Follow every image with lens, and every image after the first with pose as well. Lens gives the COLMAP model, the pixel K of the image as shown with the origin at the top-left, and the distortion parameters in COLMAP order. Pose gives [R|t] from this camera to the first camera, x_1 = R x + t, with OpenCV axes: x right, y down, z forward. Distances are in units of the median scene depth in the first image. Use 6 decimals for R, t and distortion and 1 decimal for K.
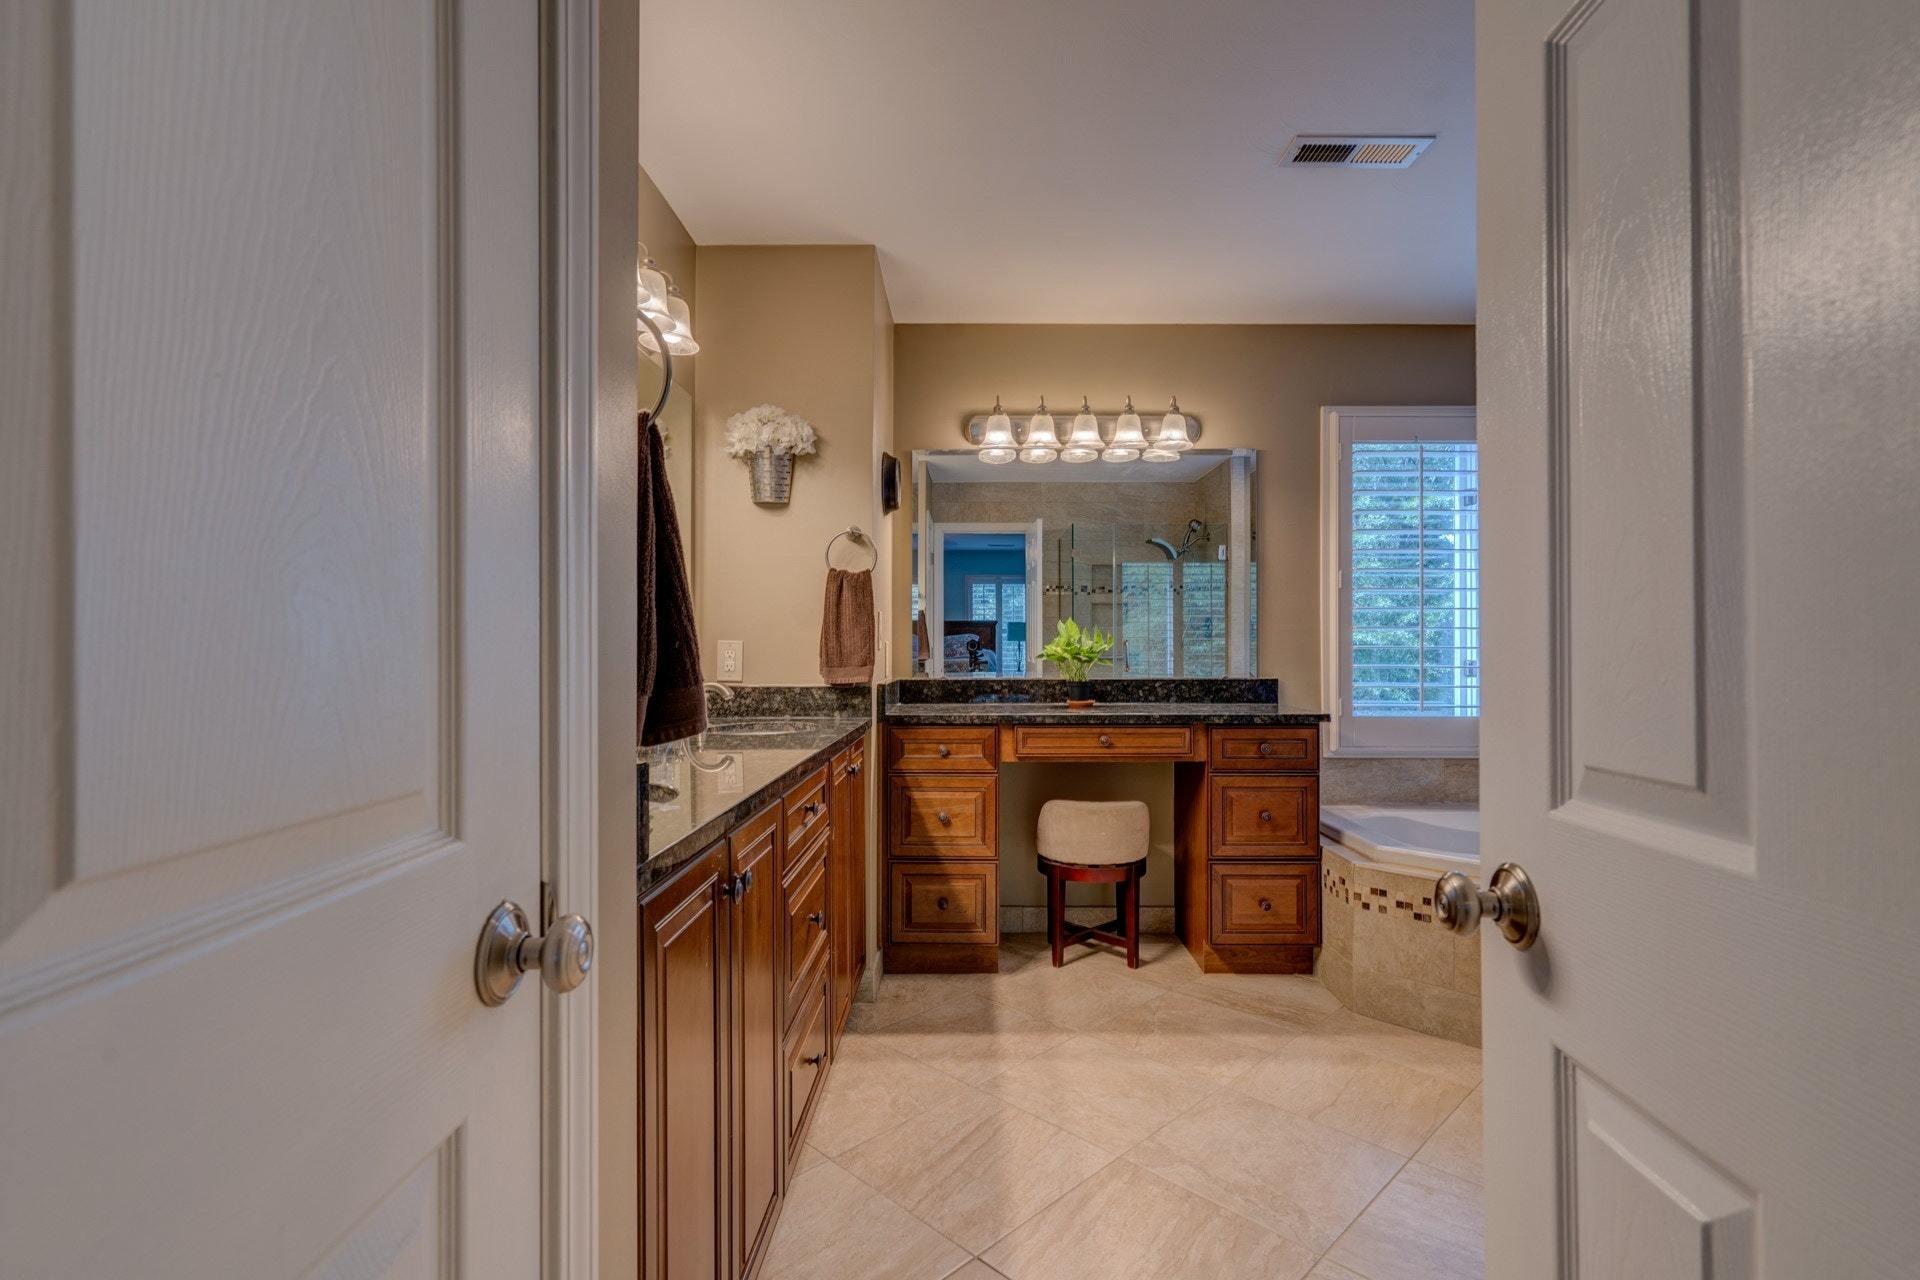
lens RADIAL K [[931.0, 0, 964.1], [0, 931.0, 640.4], [0, 0, 1]] dist [-0.012237, -0.000158]
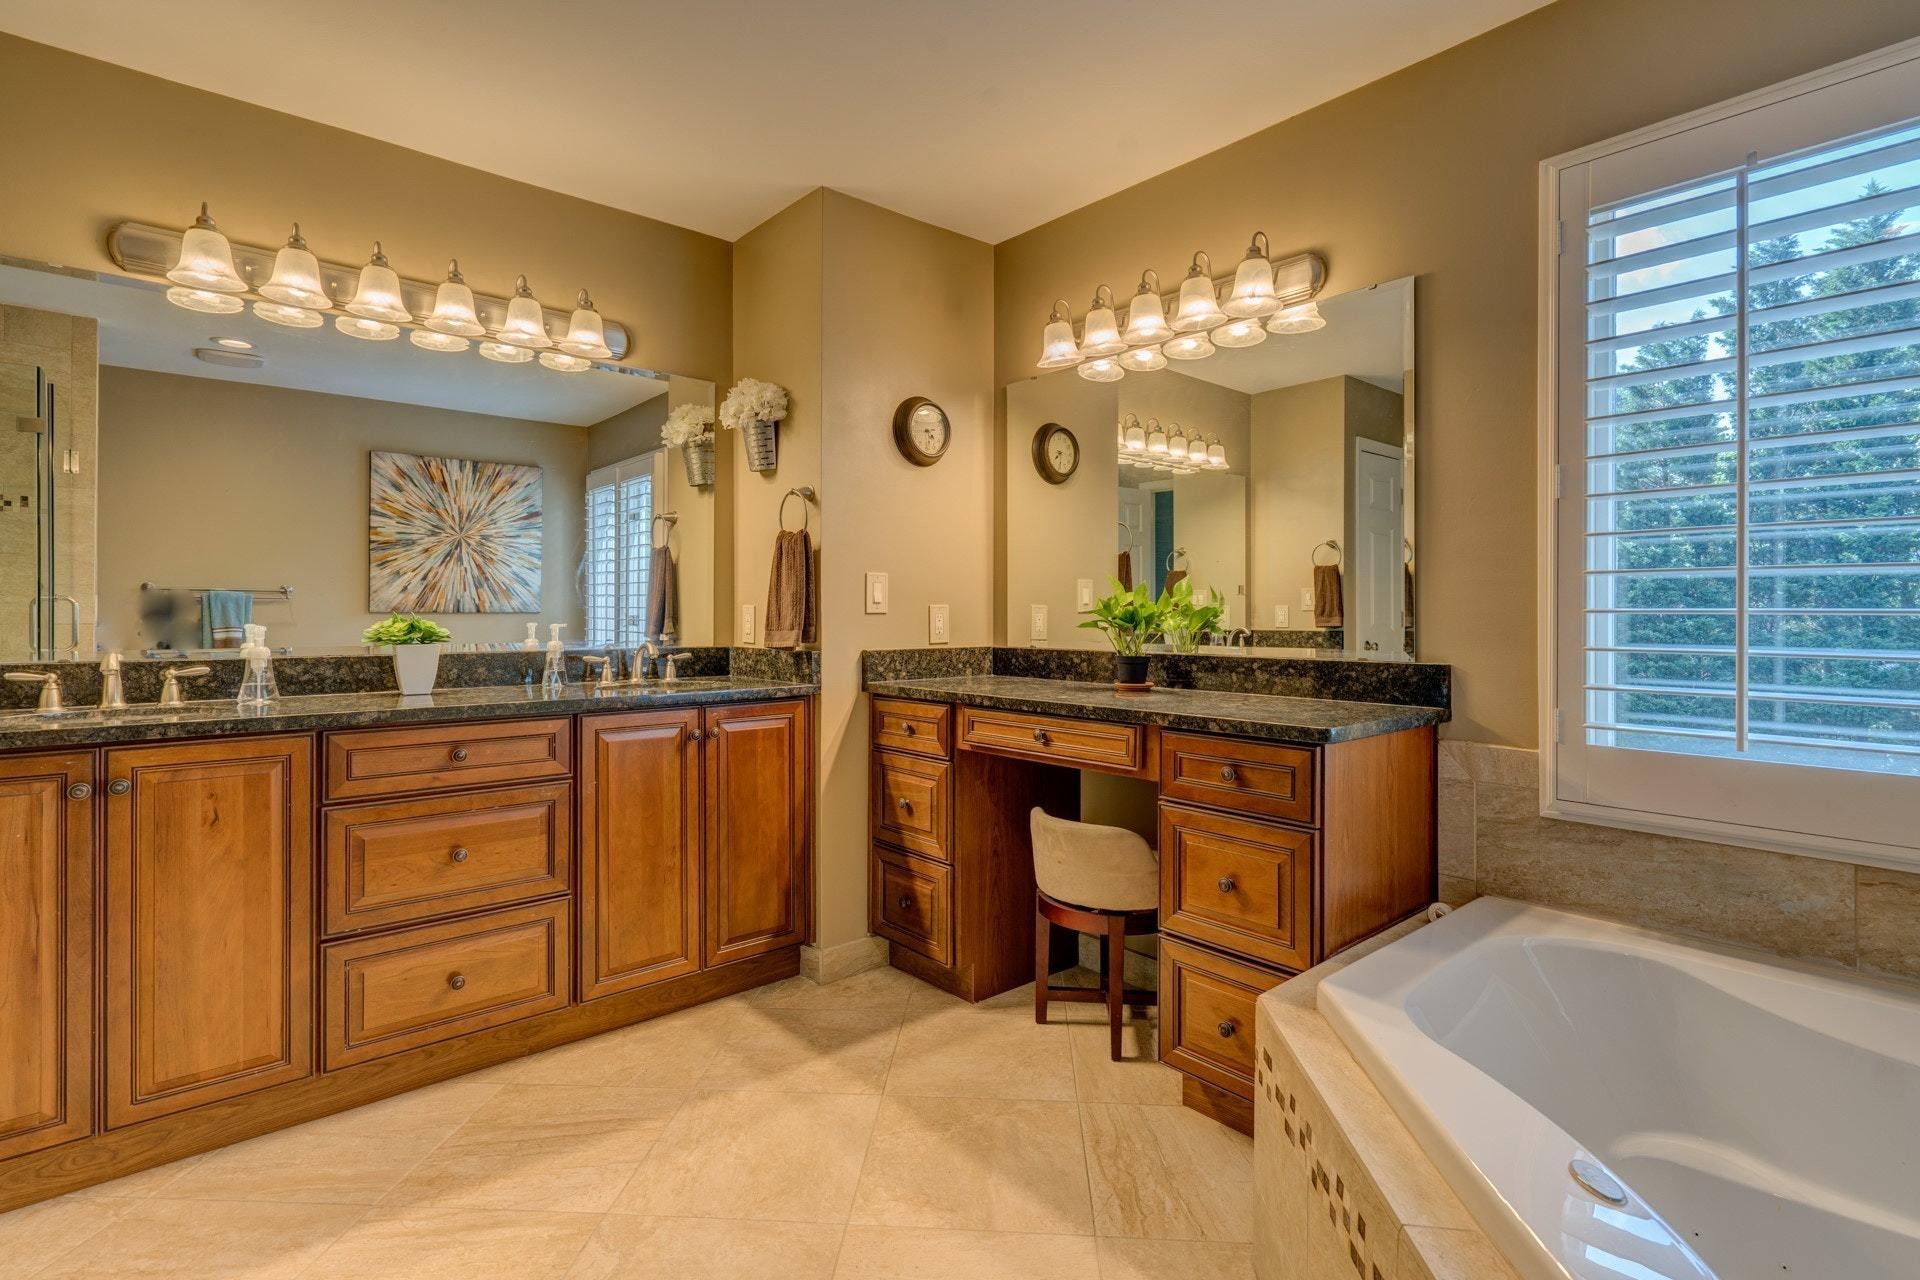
lens RADIAL K [[931.0, 0, 959.5], [0, 931.0, 627.8], [0, 0, 1]] dist [-0.012237, -0.000158]
pose [[0.657270, 0.013216, -0.753539, 0.663559], [-0.002999, 0.999884, 0.014921, 0.011974], [0.753649, -0.007547, 0.657234, 0.465193]]
